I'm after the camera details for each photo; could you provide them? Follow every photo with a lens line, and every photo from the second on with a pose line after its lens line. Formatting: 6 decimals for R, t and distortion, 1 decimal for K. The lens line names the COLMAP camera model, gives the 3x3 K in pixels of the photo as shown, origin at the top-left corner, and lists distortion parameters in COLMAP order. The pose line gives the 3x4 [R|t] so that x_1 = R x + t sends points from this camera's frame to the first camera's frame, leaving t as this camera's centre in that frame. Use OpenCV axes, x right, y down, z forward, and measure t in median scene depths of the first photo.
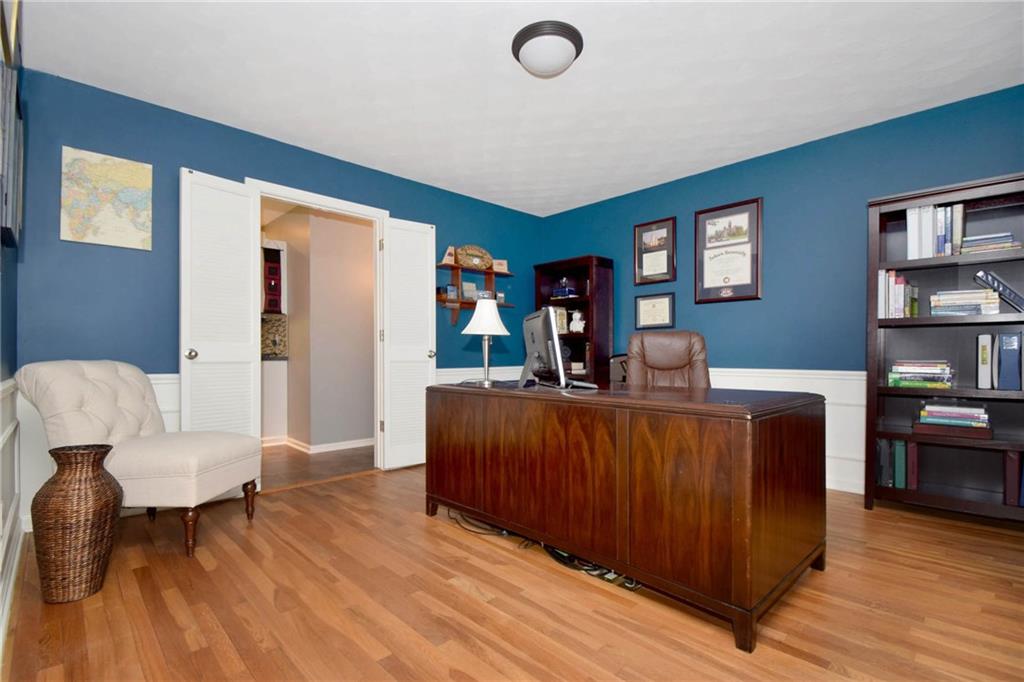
lens RADIAL K [[483.0, 0, 511.9], [0, 483.0, 349.6], [0, 0, 1]] dist [-0.003152, -0.000442]
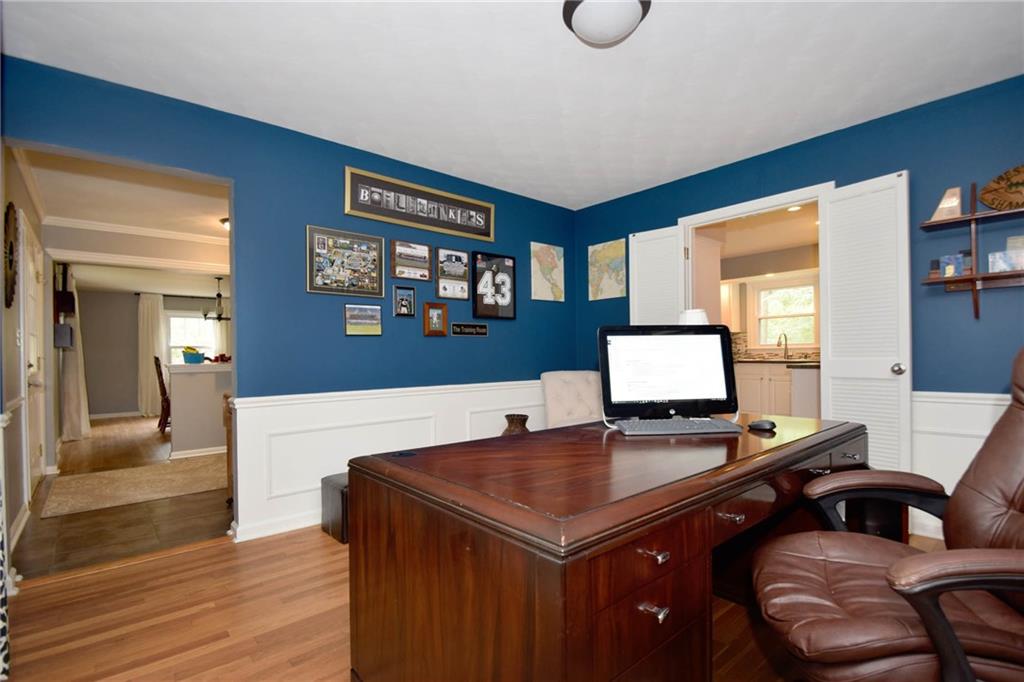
lens RADIAL K [[483.0, 0, 512.2], [0, 483.0, 350.2], [0, 0, 1]] dist [-0.003152, -0.000442]
pose [[-0.043643, -0.017064, -0.998901, 0.690266], [0.025462, 0.999510, -0.018187, -0.022297], [0.998723, -0.026228, -0.043188, 0.672967]]
